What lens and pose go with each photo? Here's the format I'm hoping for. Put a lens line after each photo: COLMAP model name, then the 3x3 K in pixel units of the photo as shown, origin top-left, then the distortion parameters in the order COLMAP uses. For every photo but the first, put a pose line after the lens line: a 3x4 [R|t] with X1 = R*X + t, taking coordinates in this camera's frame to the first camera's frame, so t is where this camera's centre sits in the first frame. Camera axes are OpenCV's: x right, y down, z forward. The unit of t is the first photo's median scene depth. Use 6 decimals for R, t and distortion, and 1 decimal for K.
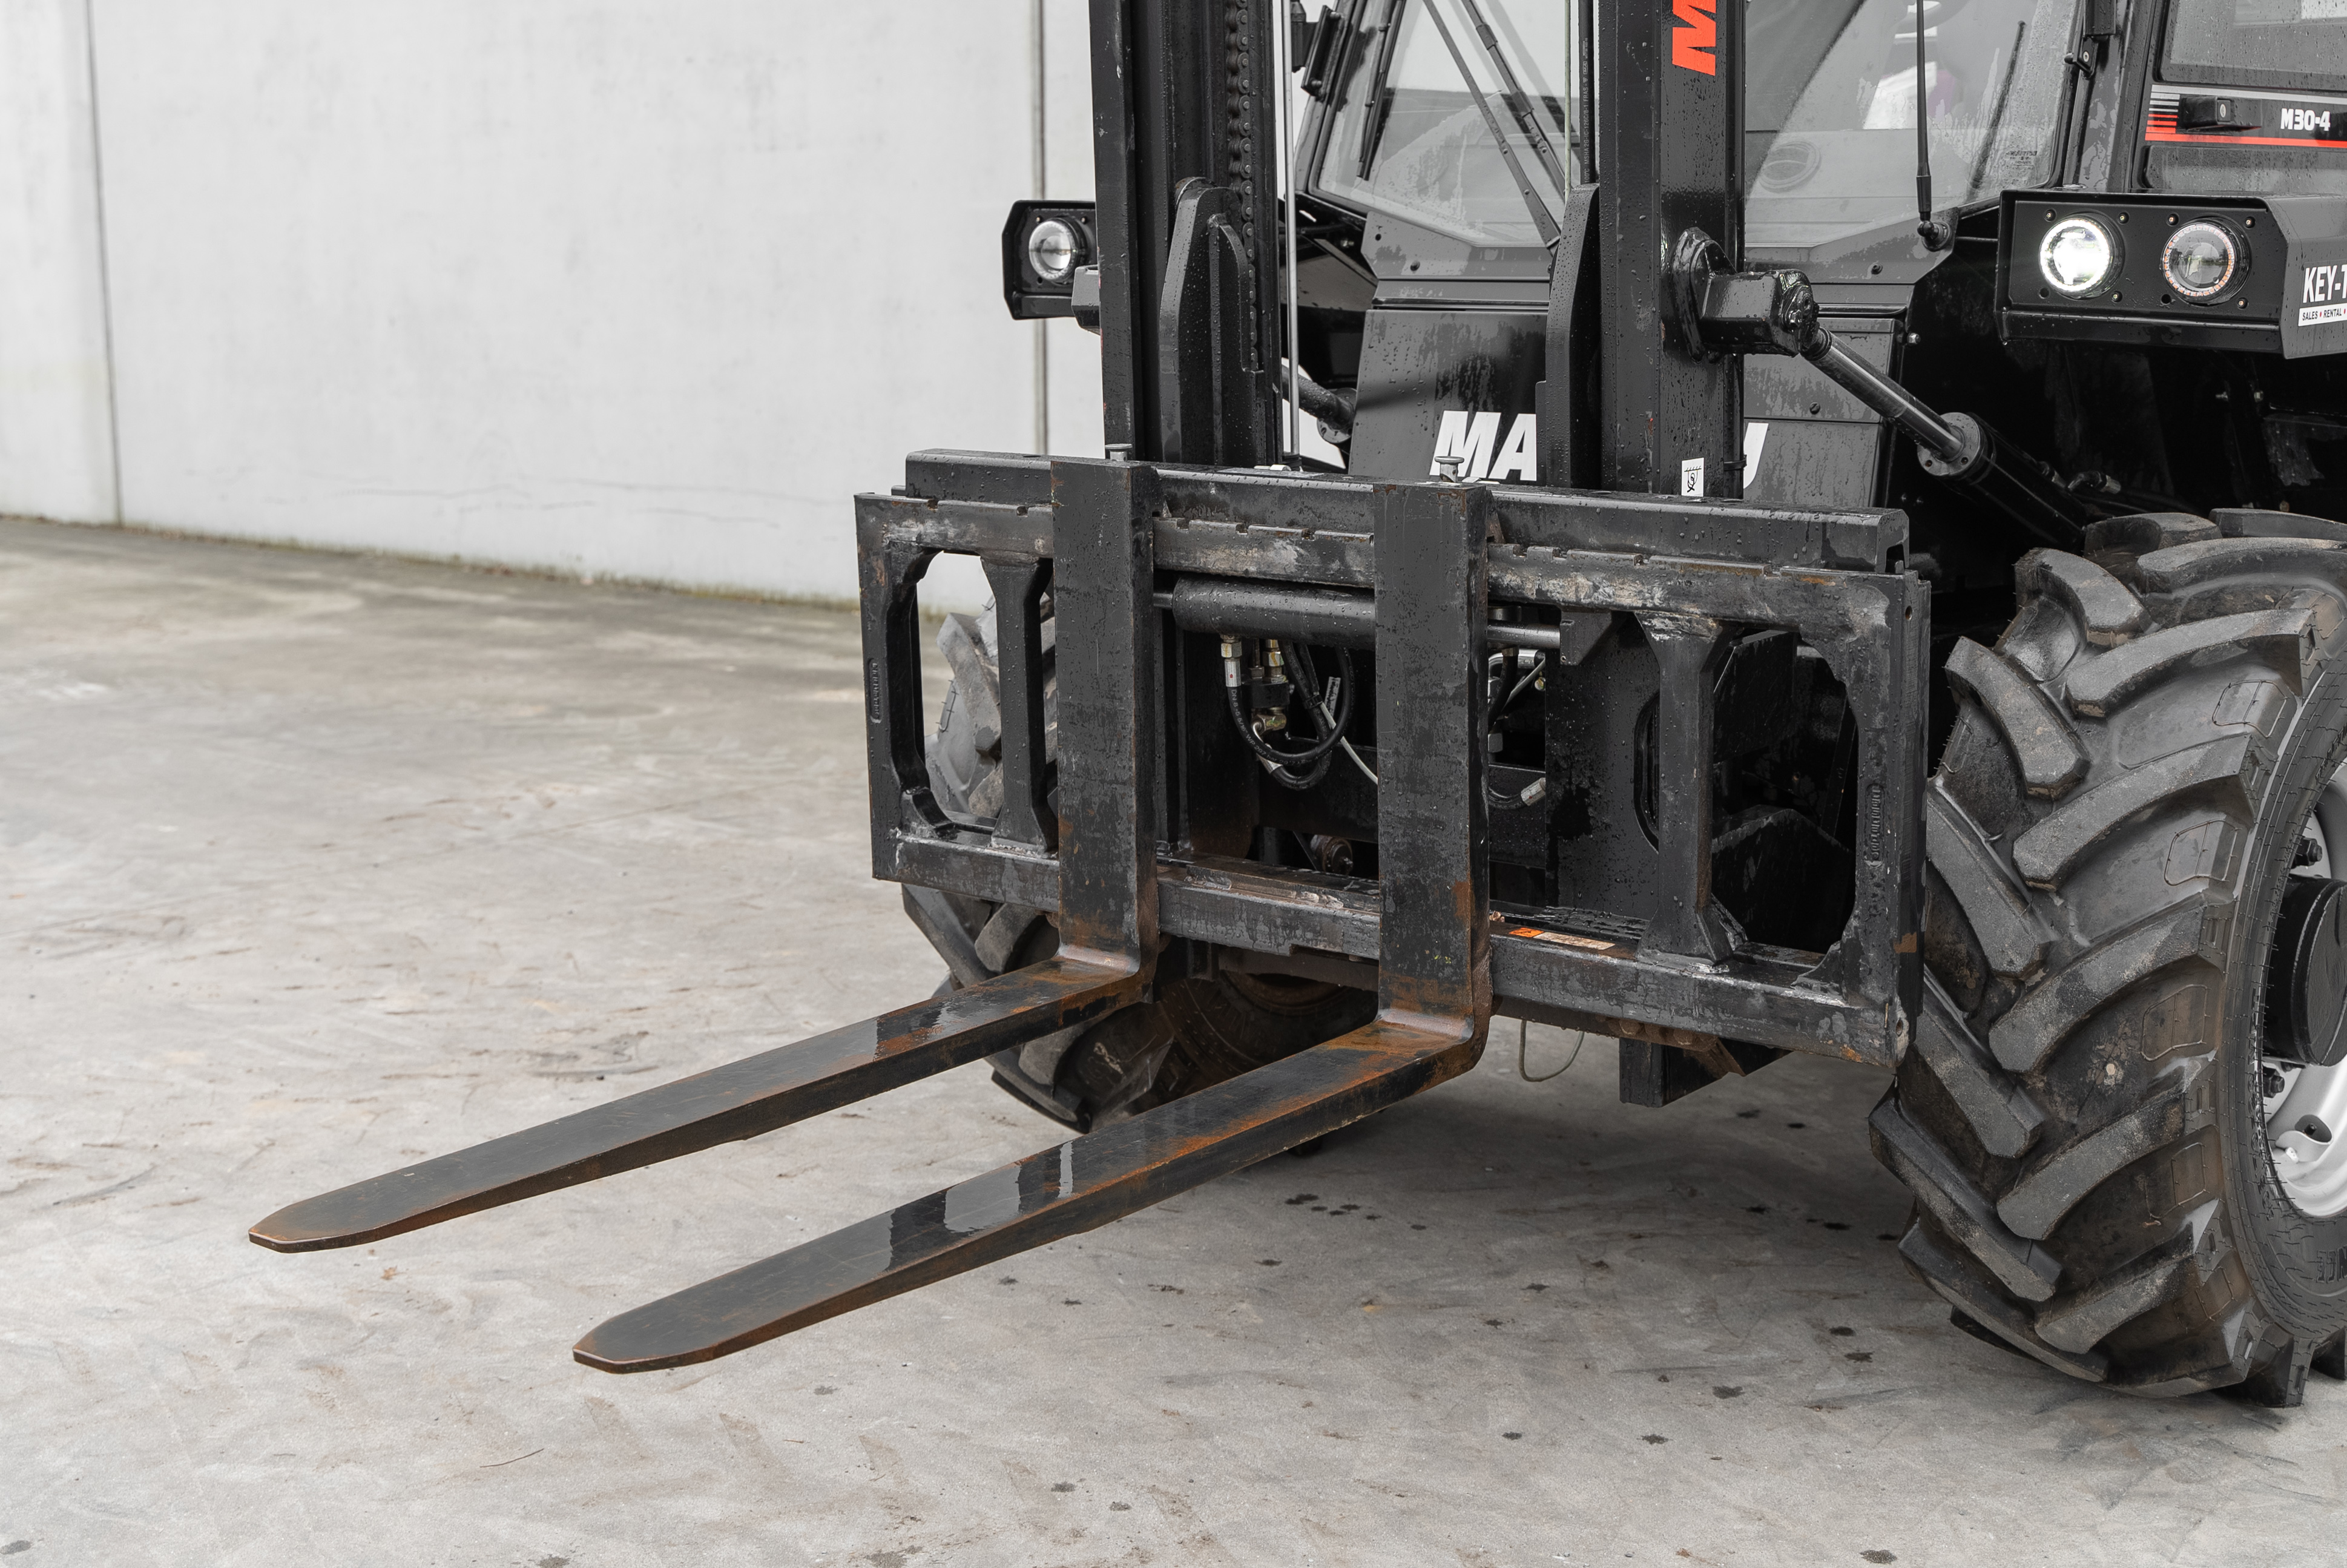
lens RADIAL K [[3169.2, 0, 1173.5], [0, 3169.2, 784.0], [0, 0, 1]] dist [-0.006872, -0.007259]
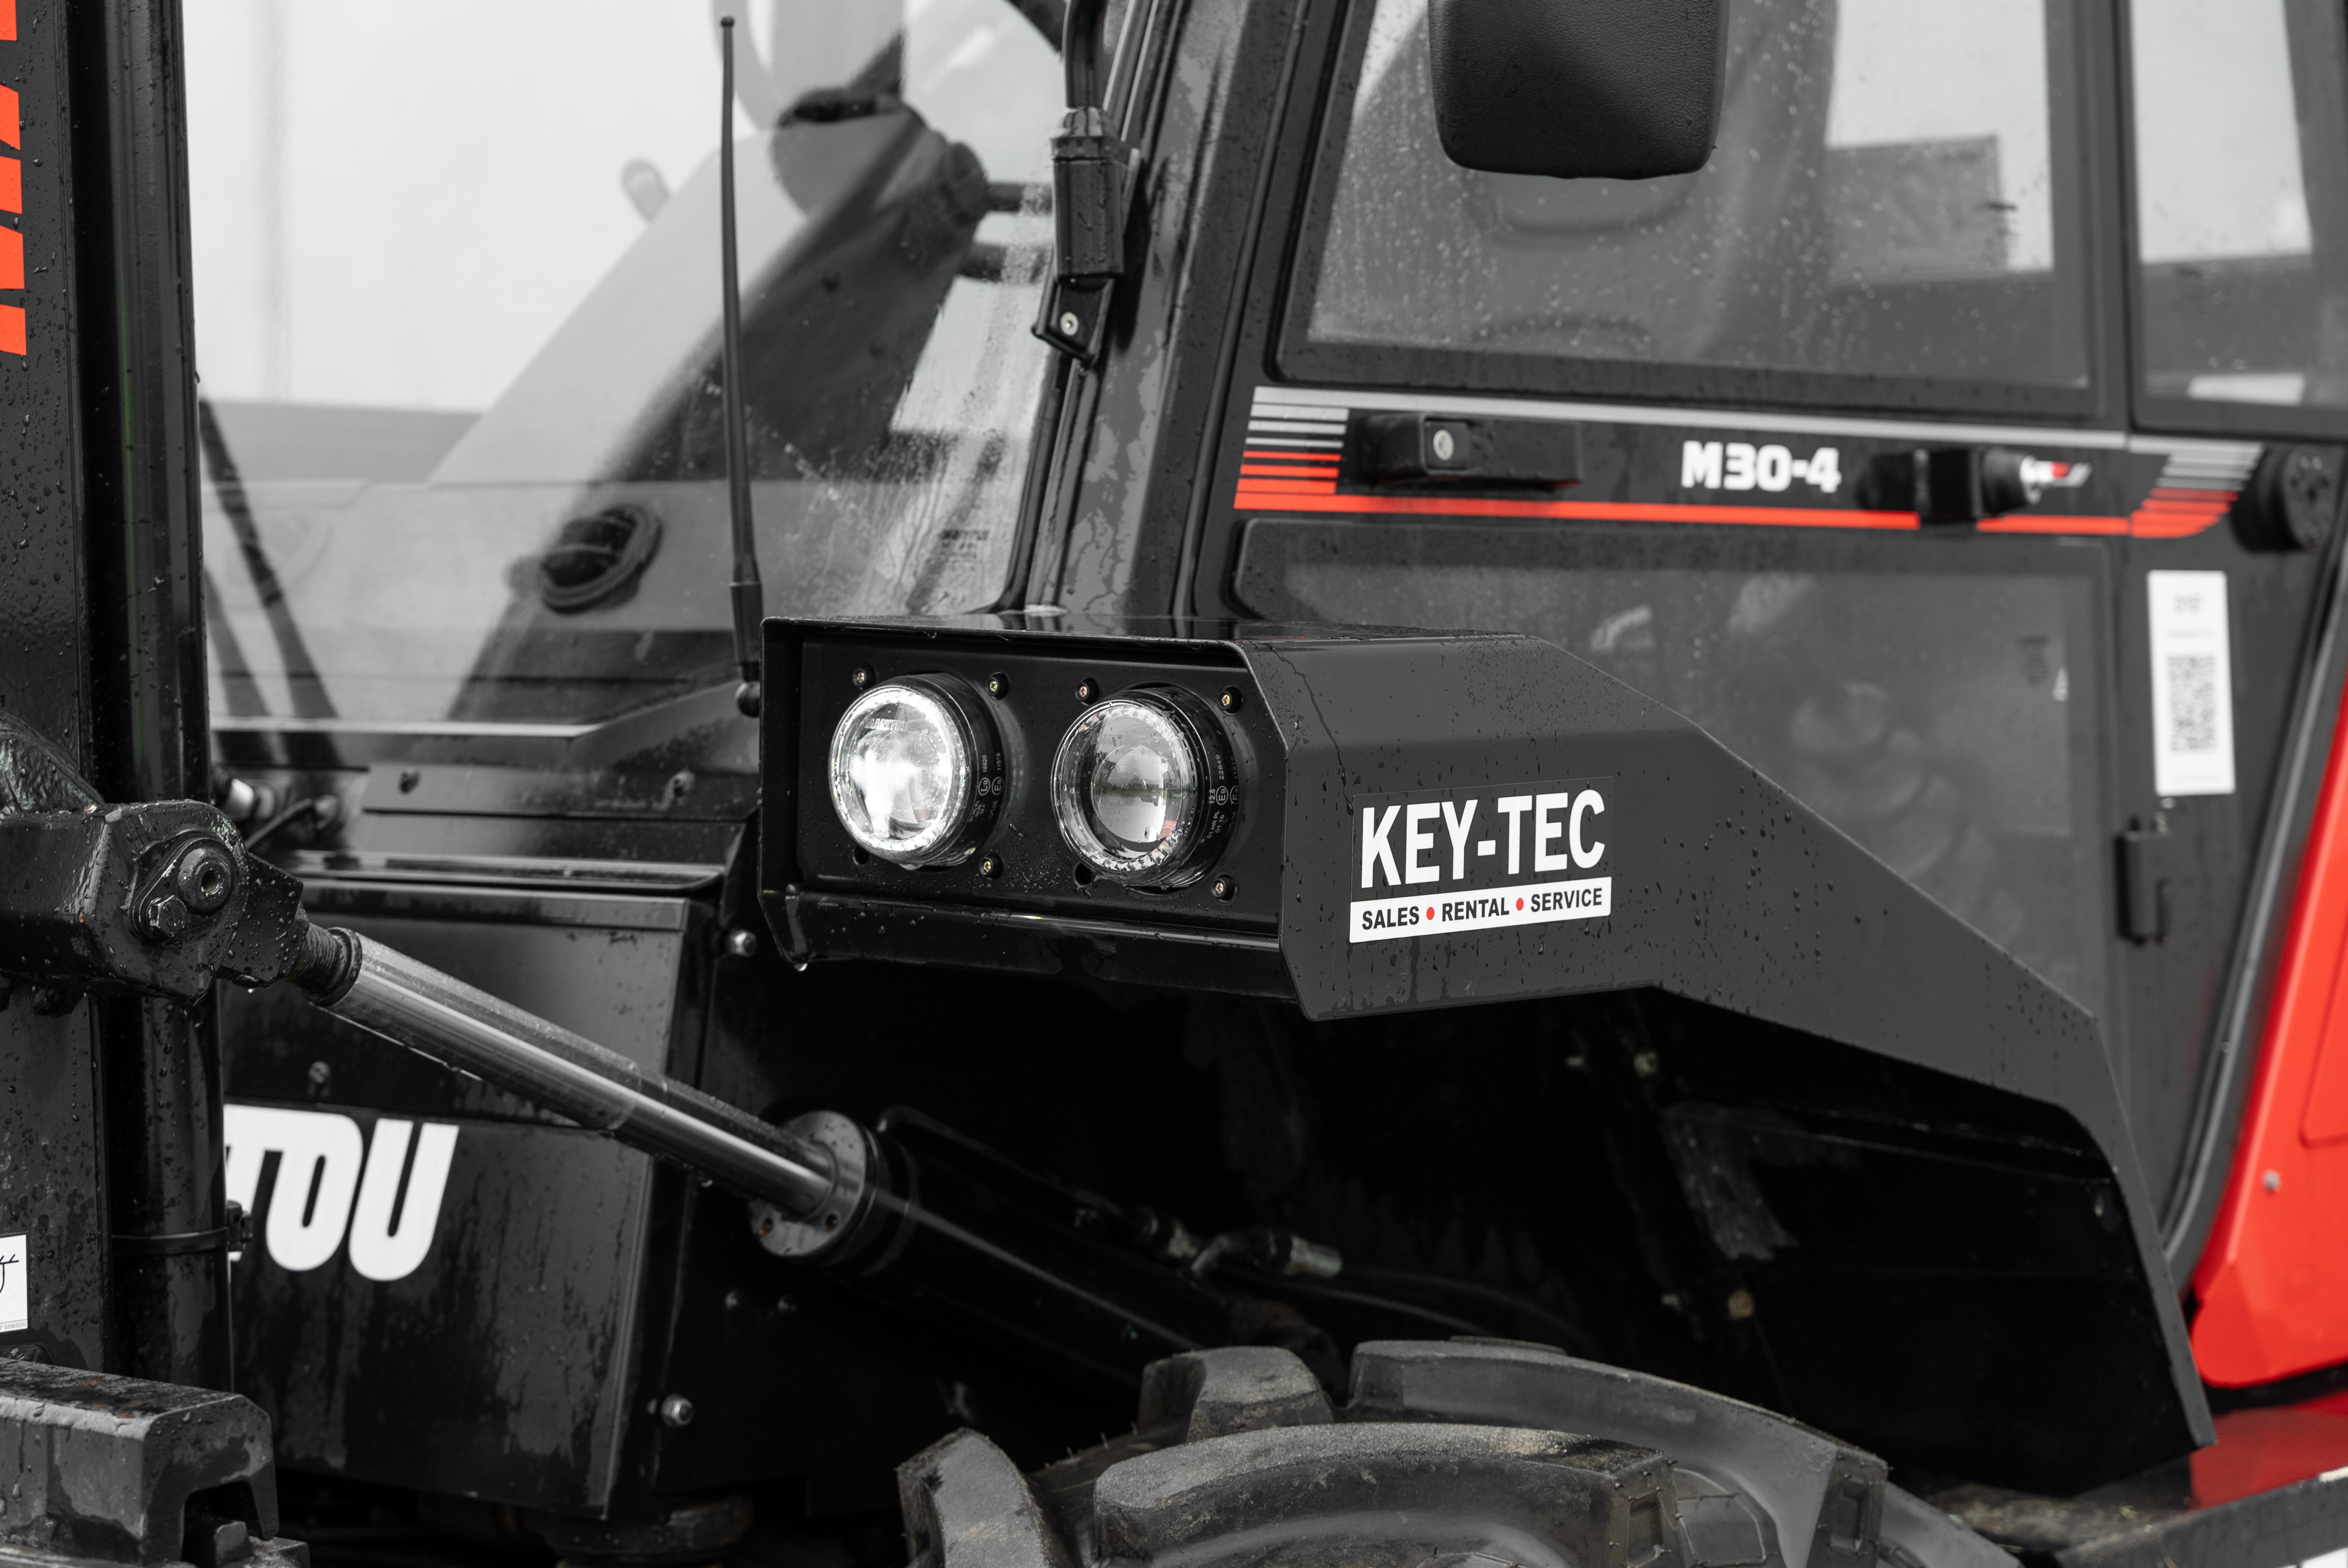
lens RADIAL K [[5223.0, 0, 1139.6], [0, 5223.0, 780.1], [0, 0, 1]] dist [0.023194, -0.278813]
pose [[0.999972, 0.007424, -0.000023, 0.322476], [-0.007348, 0.989342, -0.145424, -0.063716], [-0.001057, 0.145420, 0.989369, 0.302997]]
